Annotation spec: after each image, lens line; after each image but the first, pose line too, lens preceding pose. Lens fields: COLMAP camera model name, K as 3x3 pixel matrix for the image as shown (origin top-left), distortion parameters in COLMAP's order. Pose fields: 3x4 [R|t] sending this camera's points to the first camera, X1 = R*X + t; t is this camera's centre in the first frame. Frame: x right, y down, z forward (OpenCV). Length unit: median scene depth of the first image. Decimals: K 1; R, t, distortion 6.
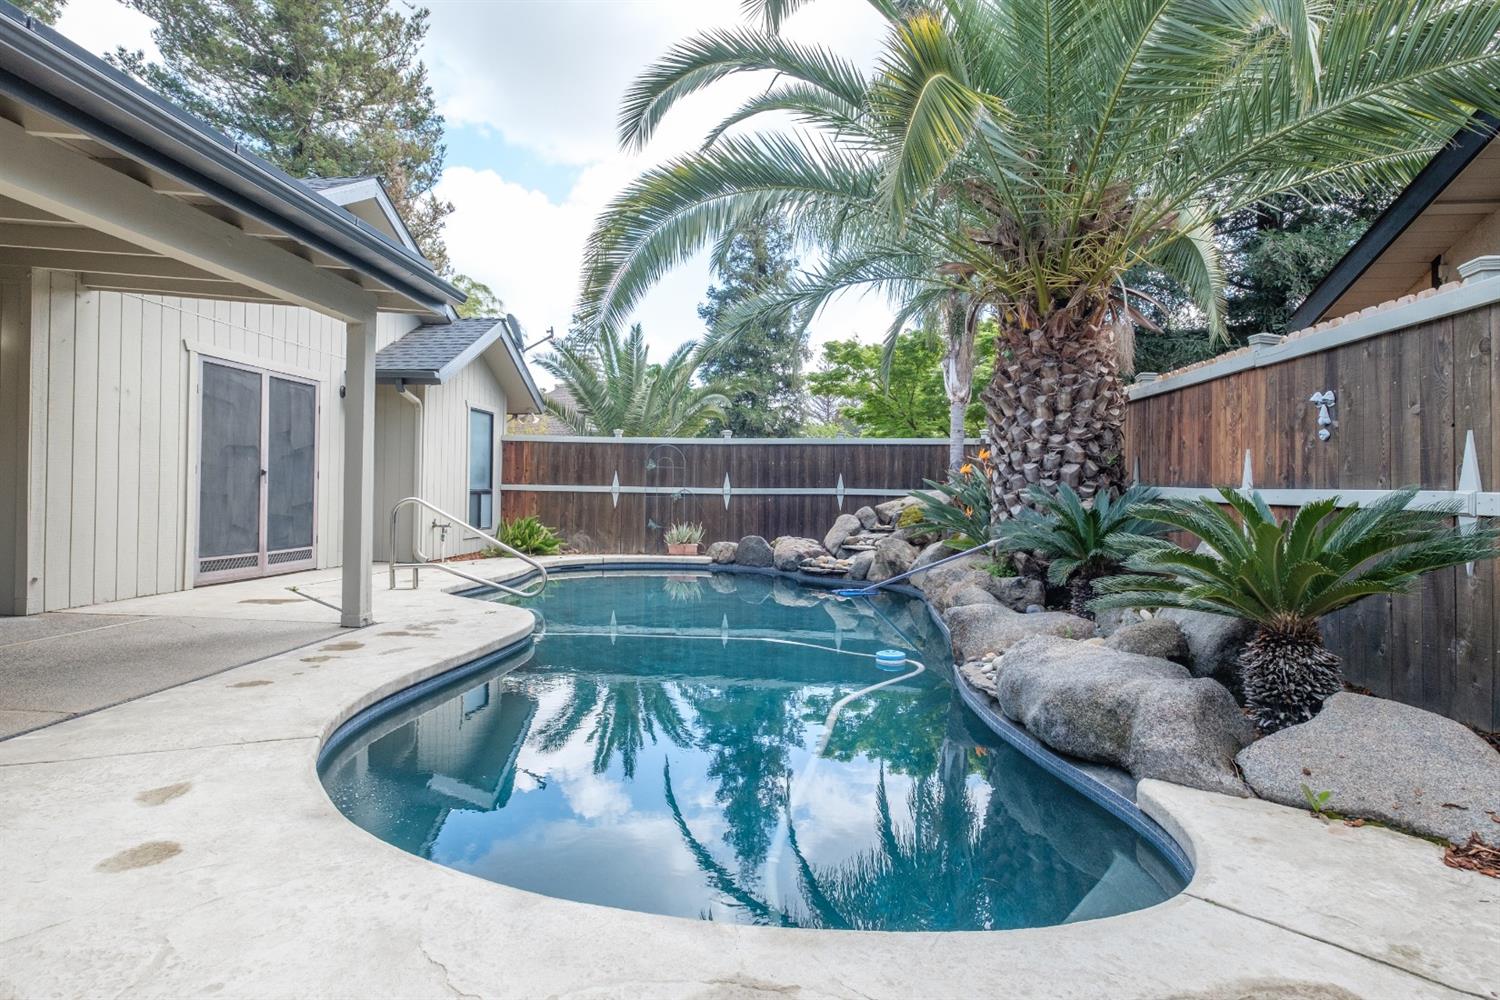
lens RADIAL K [[769.2, 0, 749.0], [0, 769.2, 498.7], [0, 0, 1]] dist [-0.001448, -0.000133]
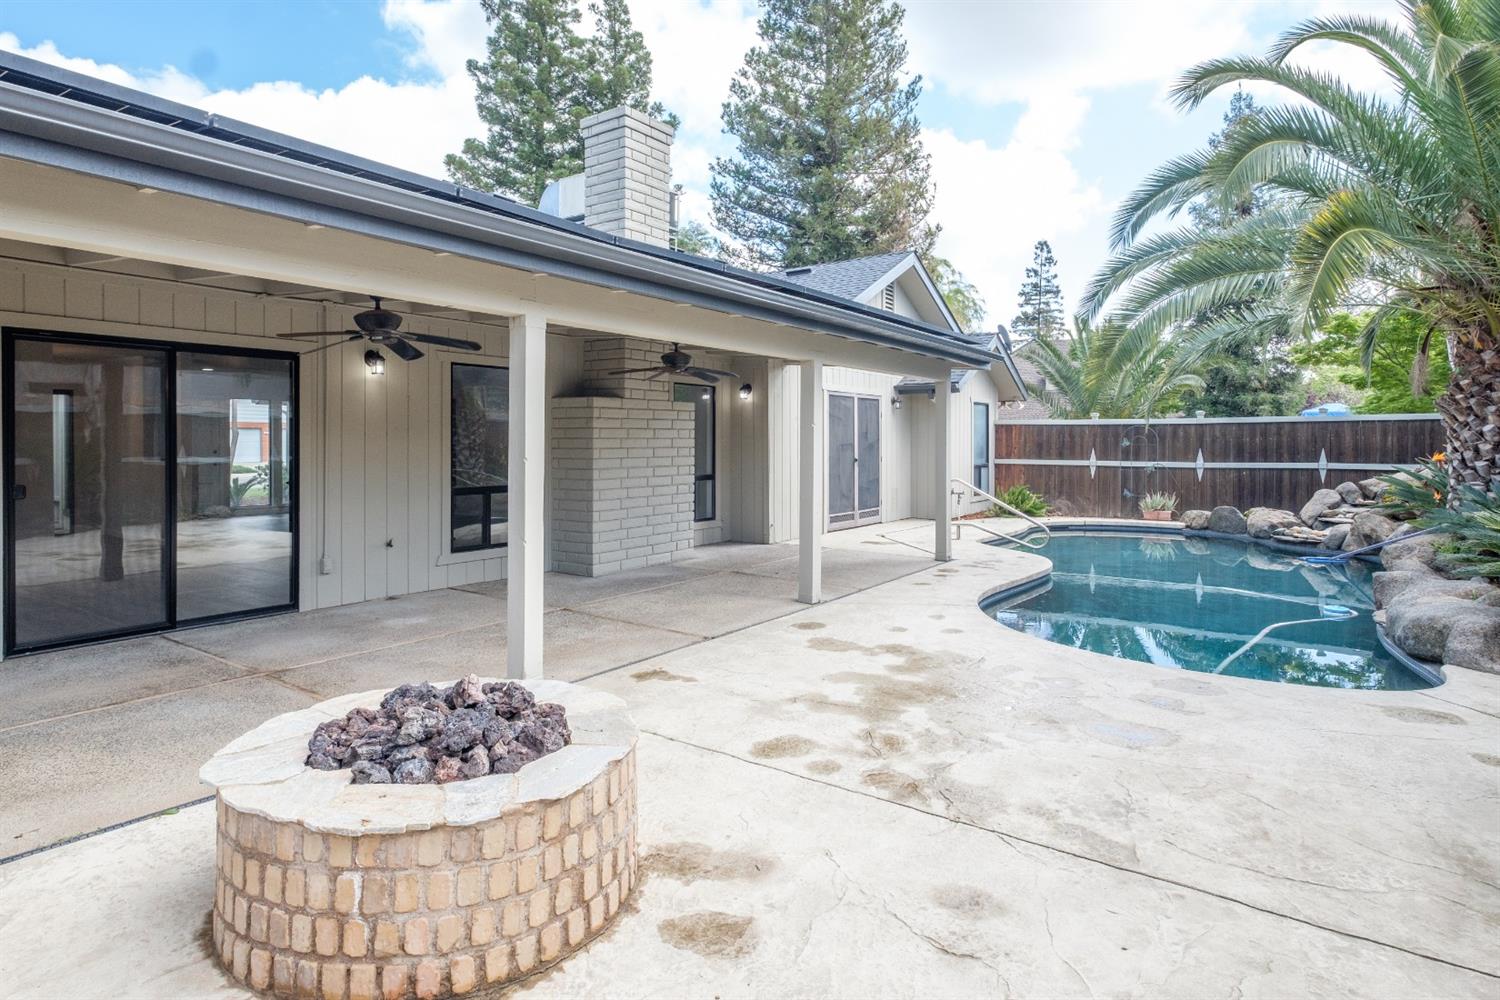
lens RADIAL K [[769.2, 0, 749.1], [0, 769.2, 457.3], [0, 0, 1]] dist [-0.001448, -0.000133]
pose [[0.842812, -0.008888, -0.538135, 0.022964], [0.013531, 0.999898, 0.004677, -0.038790], [0.538038, -0.011224, 0.842846, -0.341710]]
